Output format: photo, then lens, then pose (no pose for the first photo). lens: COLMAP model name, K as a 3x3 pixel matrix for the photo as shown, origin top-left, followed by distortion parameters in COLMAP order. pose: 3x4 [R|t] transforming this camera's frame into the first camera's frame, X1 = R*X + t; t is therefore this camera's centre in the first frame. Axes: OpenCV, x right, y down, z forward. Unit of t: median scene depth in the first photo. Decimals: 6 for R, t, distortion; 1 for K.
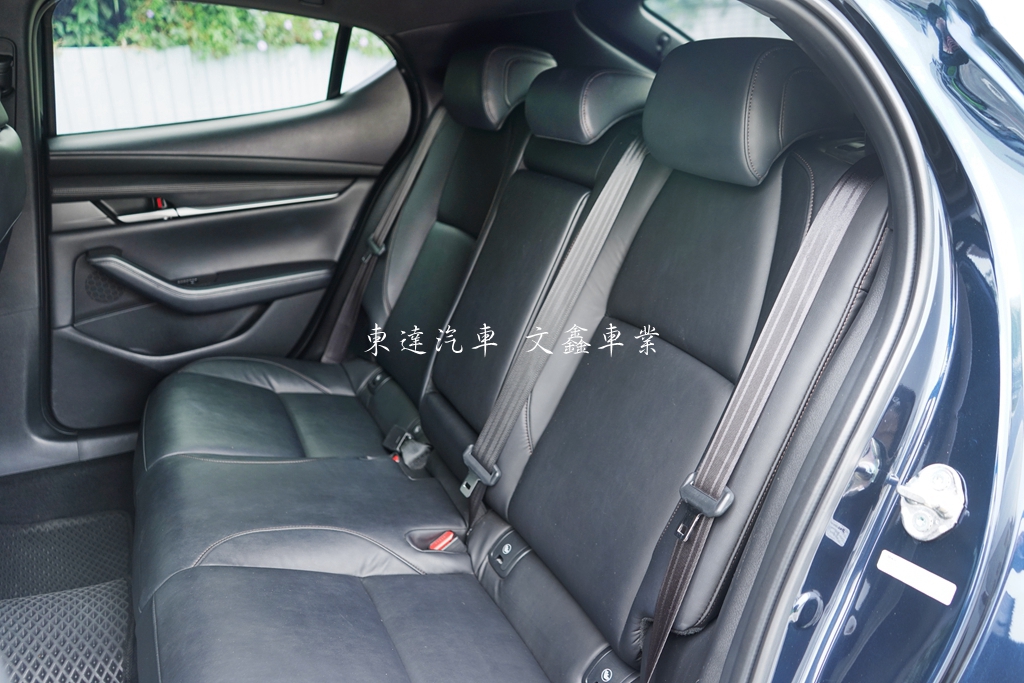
lens RADIAL K [[856.0, 0, 504.3], [0, 856.0, 344.4], [0, 0, 1]] dist [-0.009976, 0.008269]
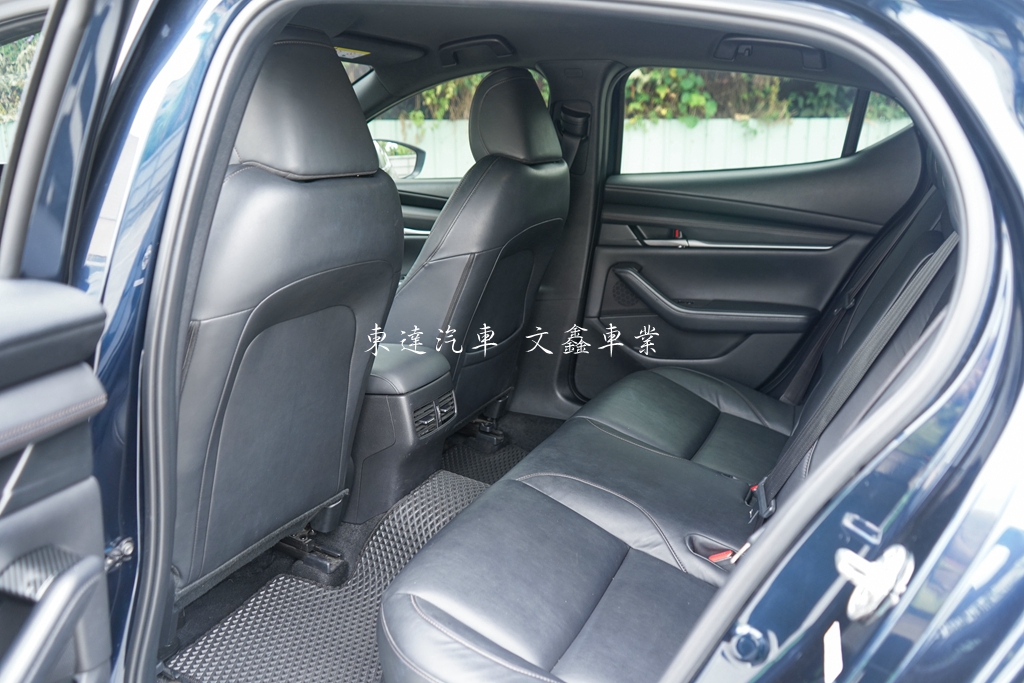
lens RADIAL K [[856.0, 0, 487.8], [0, 856.0, 342.8], [0, 0, 1]] dist [-0.009976, 0.008269]
pose [[0.619009, 0.201537, -0.759085, 0.378237], [-0.264789, 0.963481, 0.039878, 0.006923], [0.739402, 0.176312, 0.649768, 0.036451]]
